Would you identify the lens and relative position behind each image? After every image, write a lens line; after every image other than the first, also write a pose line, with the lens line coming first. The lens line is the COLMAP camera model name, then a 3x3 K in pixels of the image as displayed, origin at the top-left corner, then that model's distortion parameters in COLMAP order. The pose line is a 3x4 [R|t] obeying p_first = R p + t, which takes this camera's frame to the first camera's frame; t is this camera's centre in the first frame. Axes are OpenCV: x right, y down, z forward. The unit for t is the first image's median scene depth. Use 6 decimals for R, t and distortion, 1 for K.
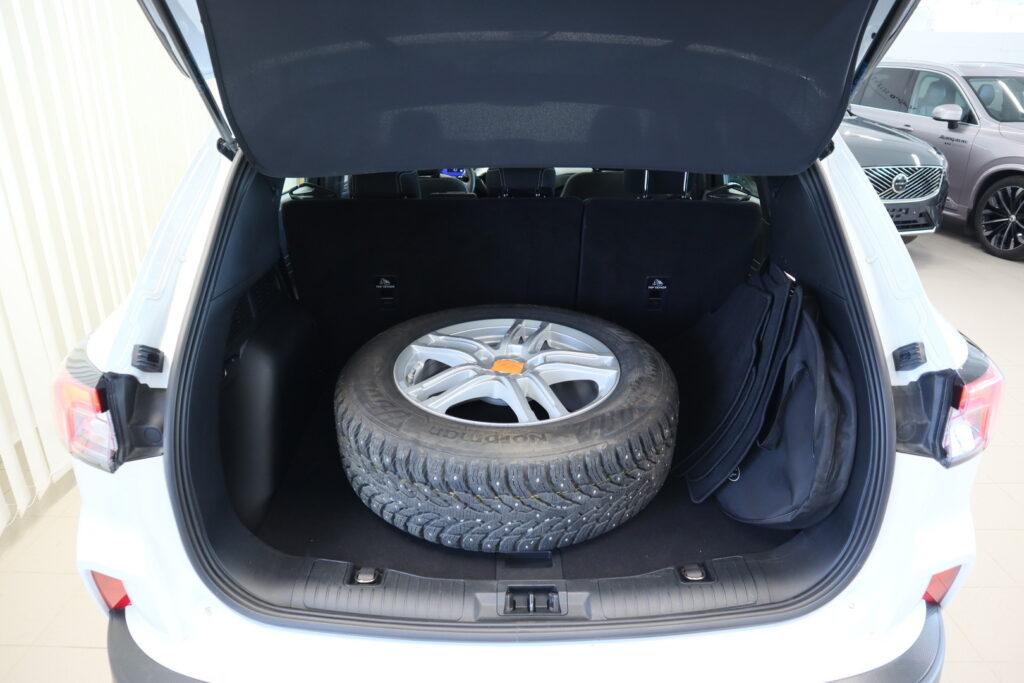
lens RADIAL K [[717.1, 0, 516.6], [0, 717.1, 345.8], [0, 0, 1]] dist [-0.131119, 0.087673]
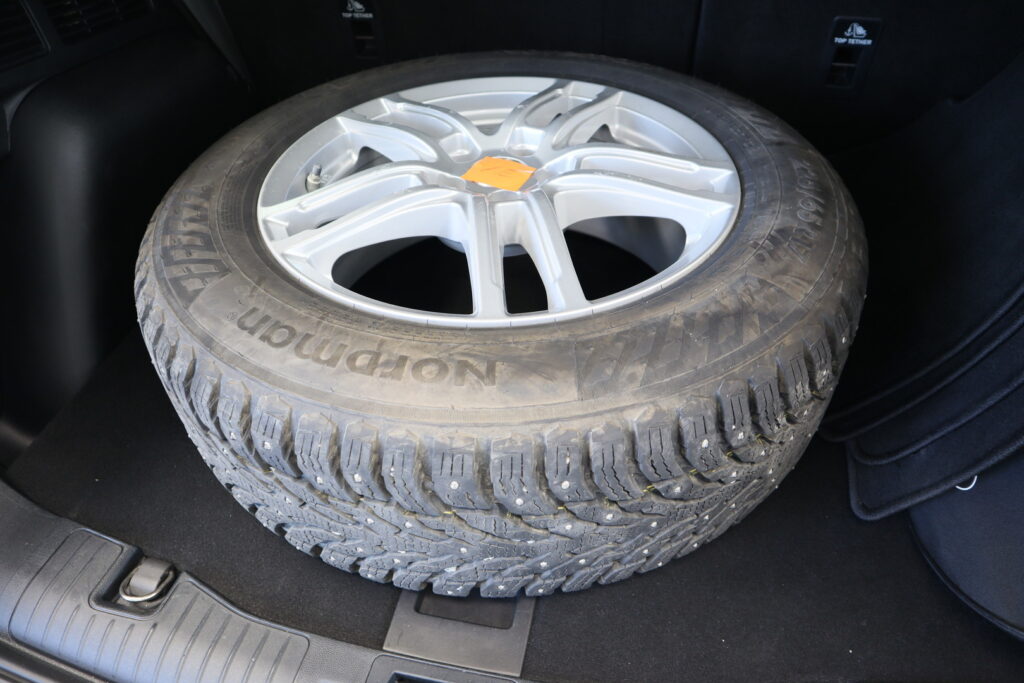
lens RADIAL K [[717.1, 0, 516.6], [0, 717.1, 345.8], [0, 0, 1]] dist [-0.131119, 0.087673]
pose [[0.974833, 0.124708, -0.184795, 0.117066], [-0.066920, 0.954369, 0.291036, 0.000179], [0.212657, -0.271345, 0.938695, 0.618829]]
